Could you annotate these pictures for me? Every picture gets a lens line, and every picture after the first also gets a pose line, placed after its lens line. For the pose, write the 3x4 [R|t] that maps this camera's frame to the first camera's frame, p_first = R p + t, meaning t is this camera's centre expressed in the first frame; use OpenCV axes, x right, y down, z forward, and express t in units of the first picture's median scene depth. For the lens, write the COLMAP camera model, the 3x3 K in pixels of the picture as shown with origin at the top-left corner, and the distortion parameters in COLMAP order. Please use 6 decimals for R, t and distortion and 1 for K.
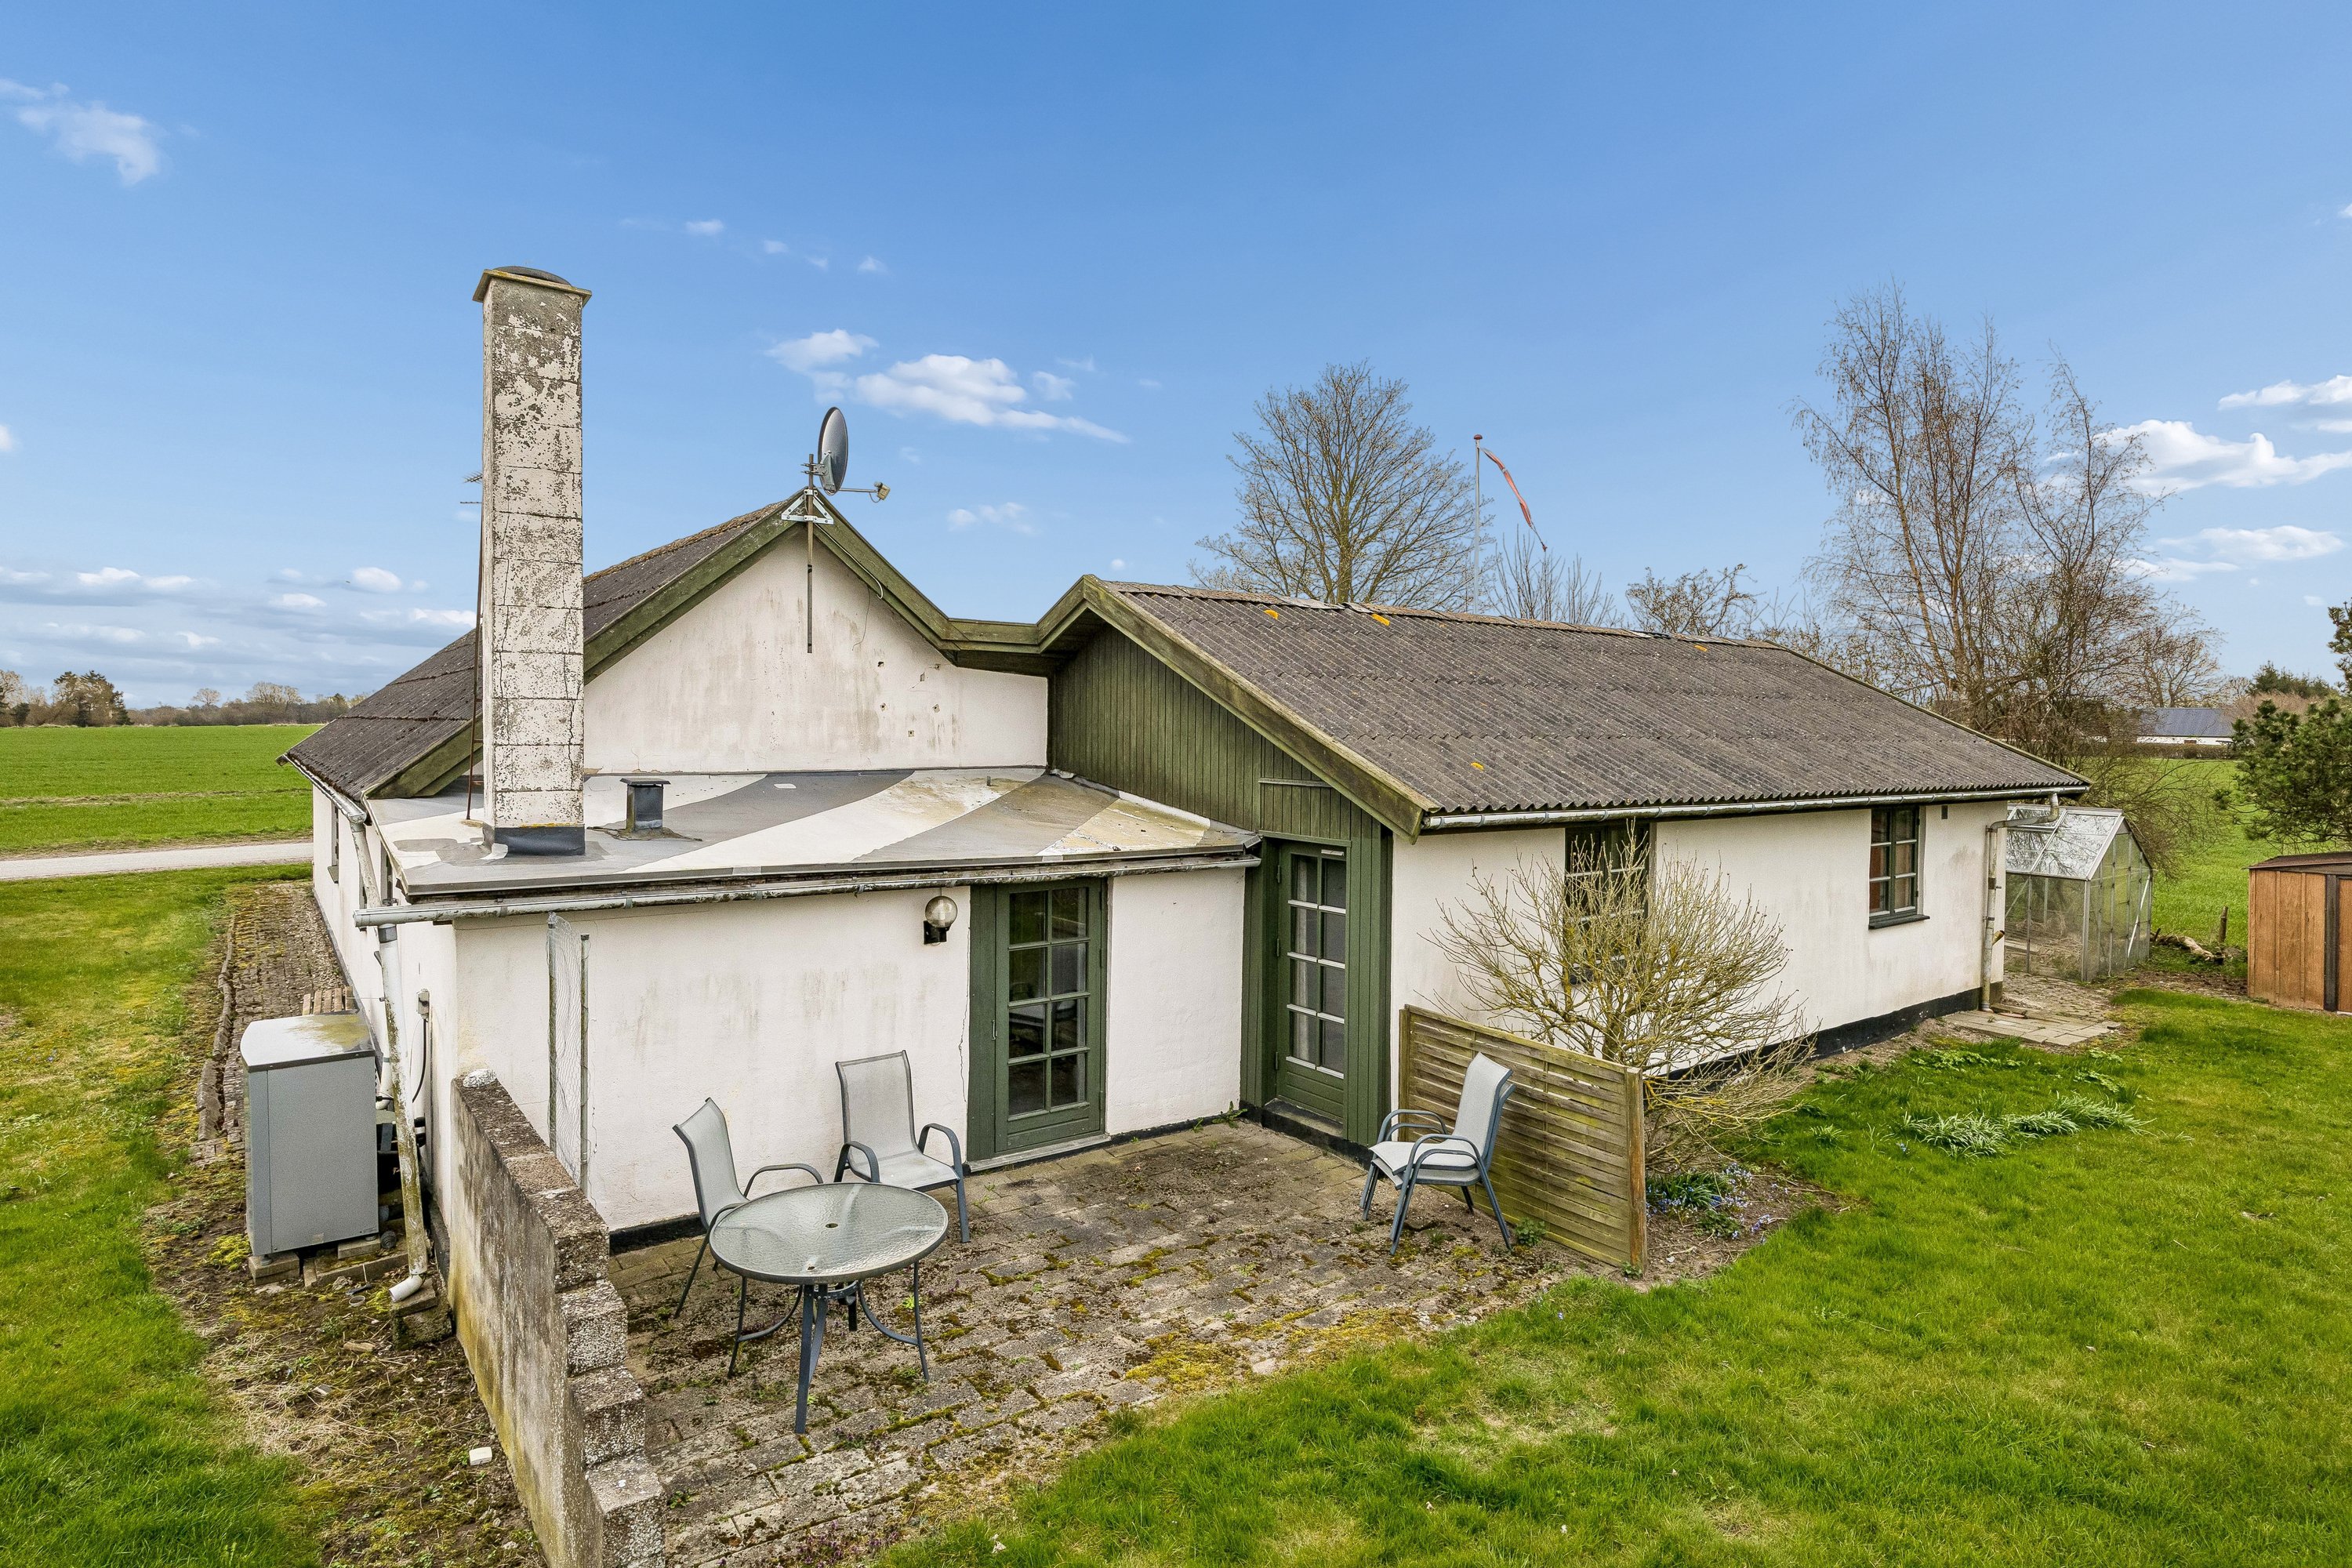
lens RADIAL K [[1244.6, 0, 1169.9], [0, 1244.6, 776.9], [0, 0, 1]] dist [-0.006157, 0.000512]
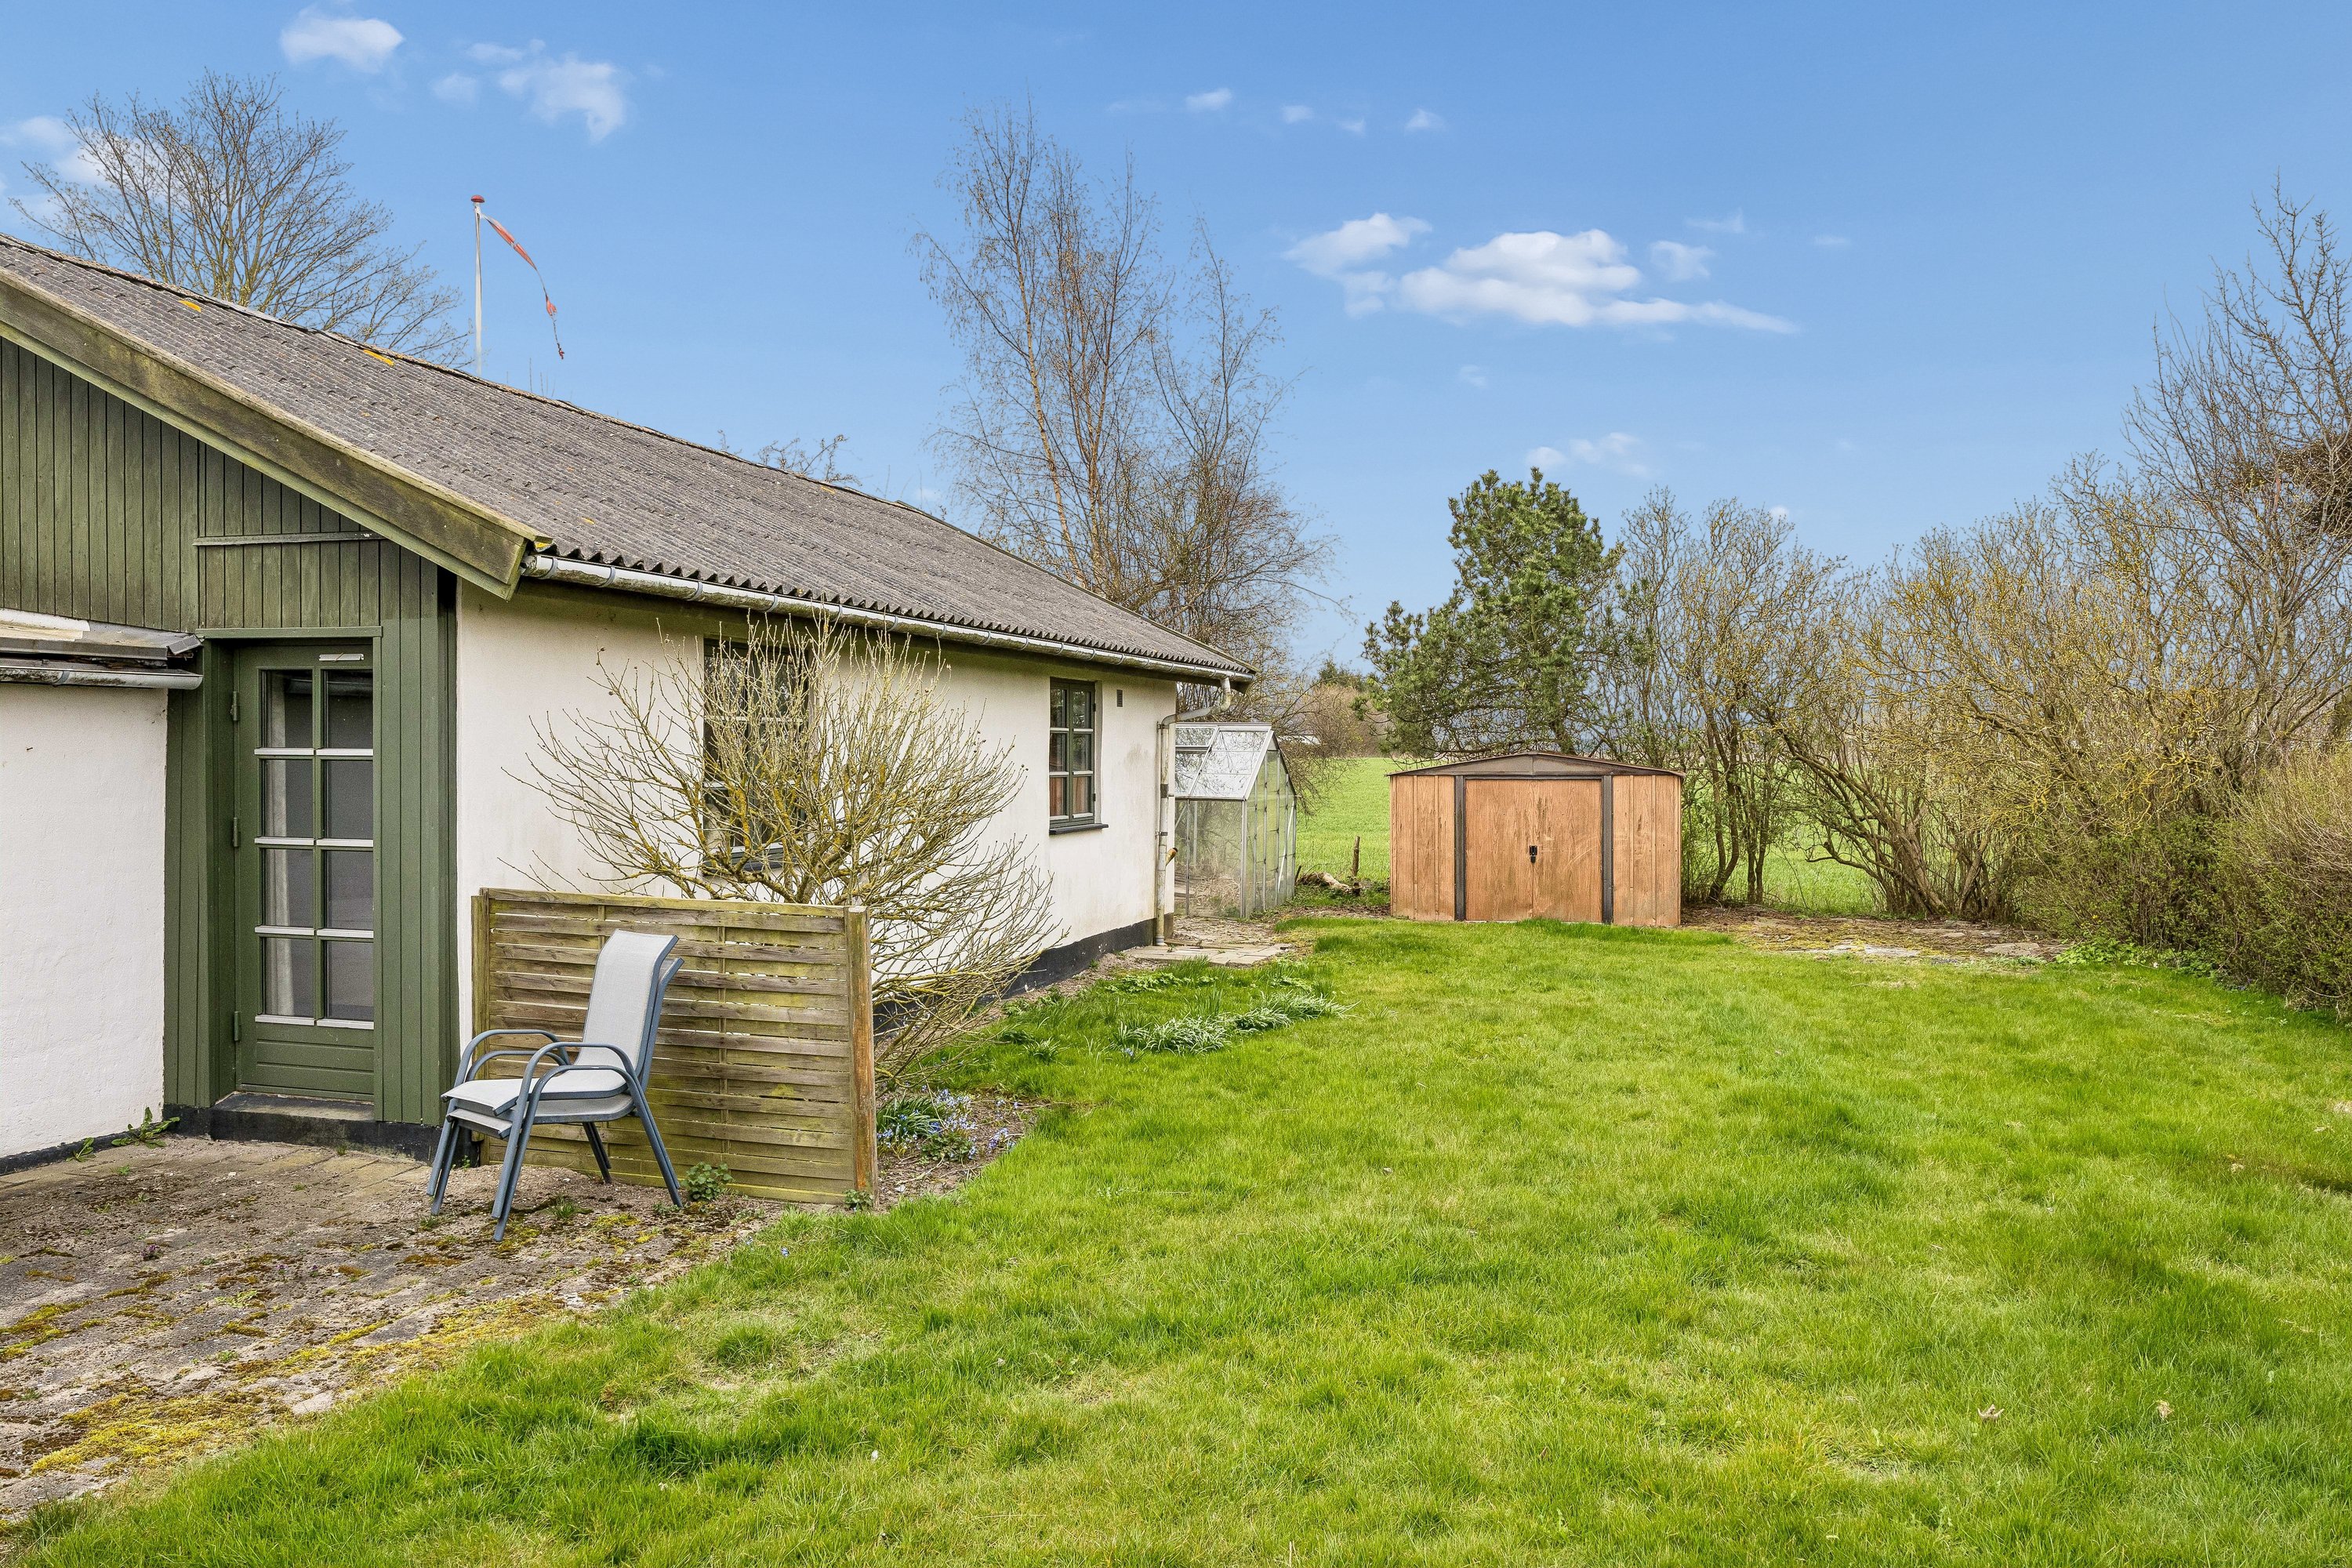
lens RADIAL K [[1773.0, 0, 1162.8], [0, 1773.0, 787.2], [0, 0, 1]] dist [-0.004277, 0.000738]
pose [[0.809050, -0.015573, 0.587534, -0.050482], [0.014136, 0.999875, 0.007038, 0.120374], [-0.587570, 0.002612, 0.809169, 0.074093]]
